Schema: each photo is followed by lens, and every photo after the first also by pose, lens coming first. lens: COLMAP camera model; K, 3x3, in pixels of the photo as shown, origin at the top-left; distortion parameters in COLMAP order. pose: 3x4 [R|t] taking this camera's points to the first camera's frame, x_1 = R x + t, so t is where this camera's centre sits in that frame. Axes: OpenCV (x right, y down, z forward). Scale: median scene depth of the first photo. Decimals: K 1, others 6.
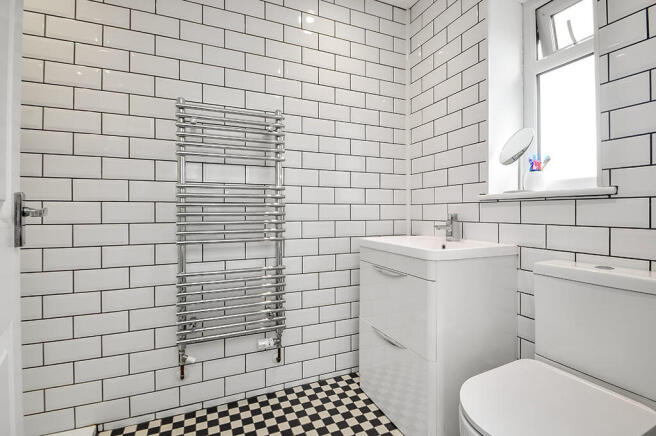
lens RADIAL K [[294.8, 0, 328.0], [0, 294.8, 218.0], [0, 0, 1]] dist [0.000181, -0.000075]
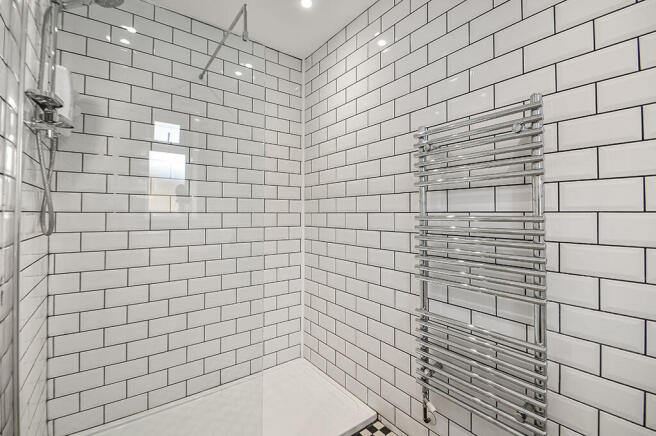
lens RADIAL K [[294.8, 0, 328.0], [0, 294.8, 218.0], [0, 0, 1]] dist [0.000181, -0.000075]
pose [[0.235353, 0.007964, -0.971877, 0.344656], [-0.022832, 0.999736, 0.002663, -0.097216], [0.971642, 0.021563, 0.235473, 0.447583]]
